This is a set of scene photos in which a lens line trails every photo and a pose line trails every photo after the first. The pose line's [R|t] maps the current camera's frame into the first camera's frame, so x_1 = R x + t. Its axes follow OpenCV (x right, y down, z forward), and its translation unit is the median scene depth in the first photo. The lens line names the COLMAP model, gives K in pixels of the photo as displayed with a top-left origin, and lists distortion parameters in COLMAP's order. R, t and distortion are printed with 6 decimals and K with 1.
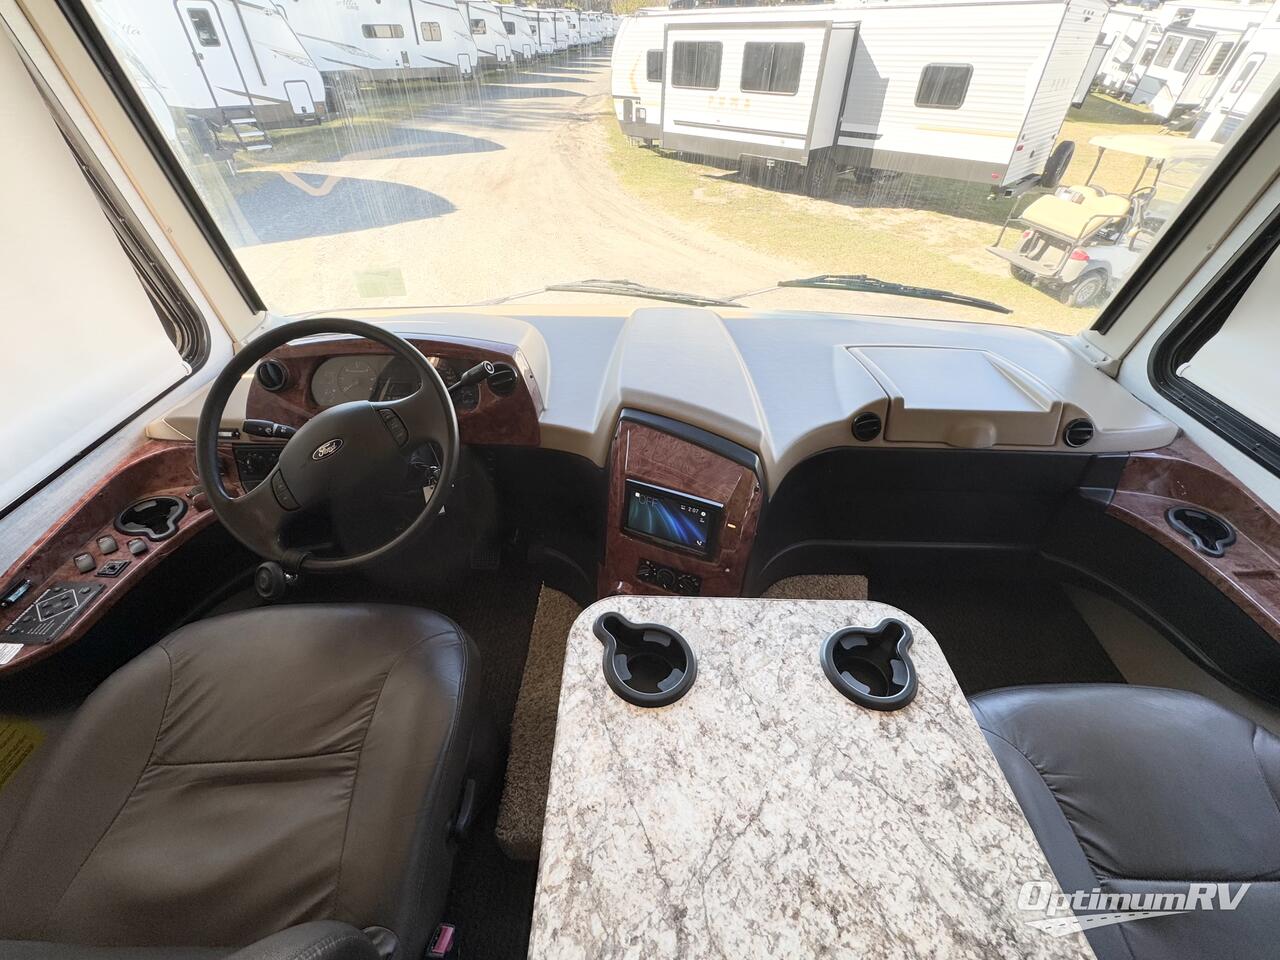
lens RADIAL K [[538.5, 0, 640.6], [0, 538.5, 476.3], [0, 0, 1]] dist [-0.002242, -0.000178]
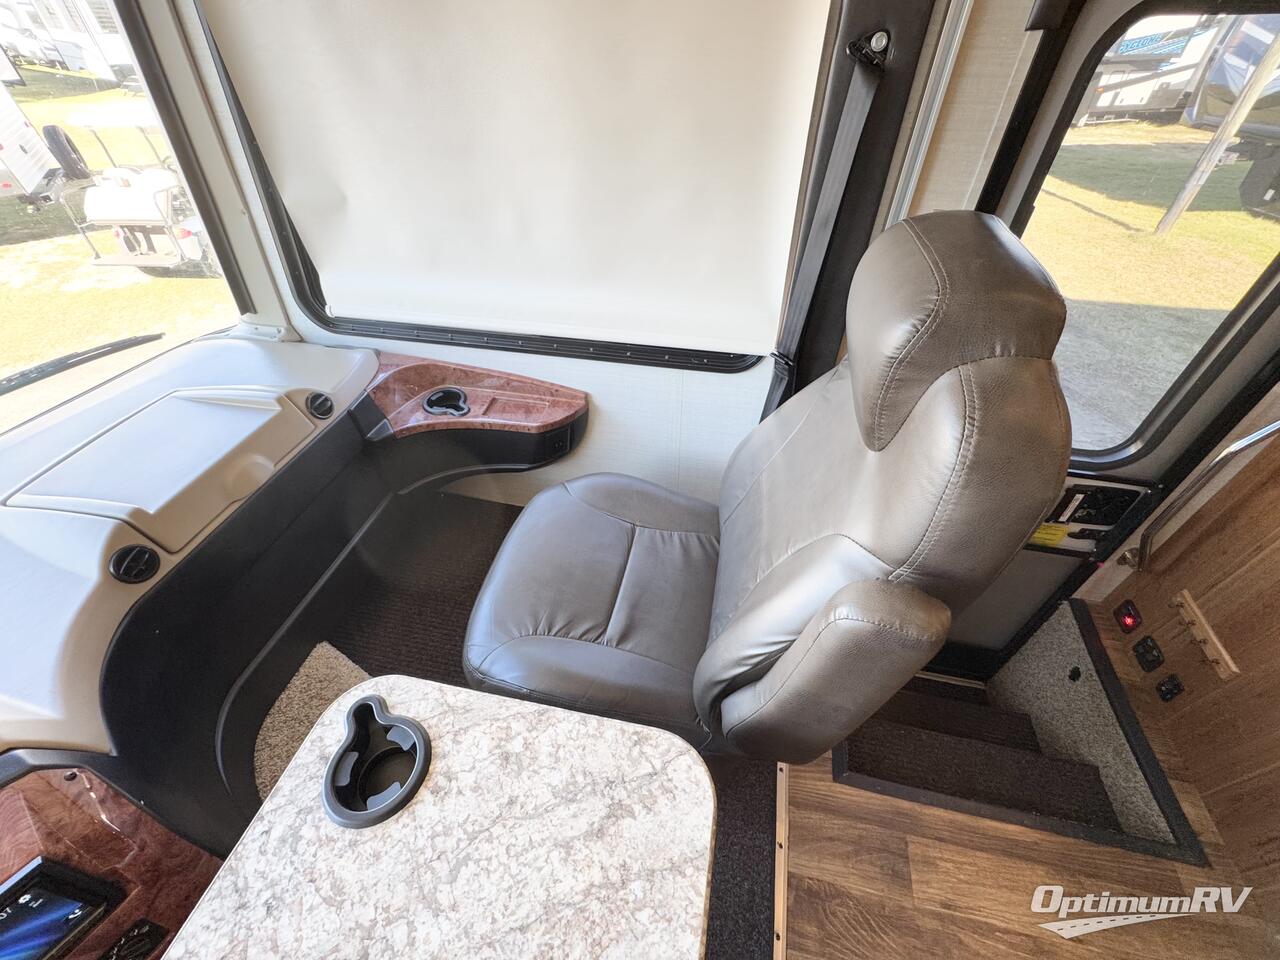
lens RADIAL K [[512.0, 0, 640.4], [0, 512.0, 478.7], [0, 0, 1]] dist [-0.003185, -0.000133]
pose [[0.210025, -0.691002, 0.691668, 0.152393], [0.636764, 0.633508, 0.439544, -0.030651], [-0.741904, 0.348114, 0.573058, 0.006645]]
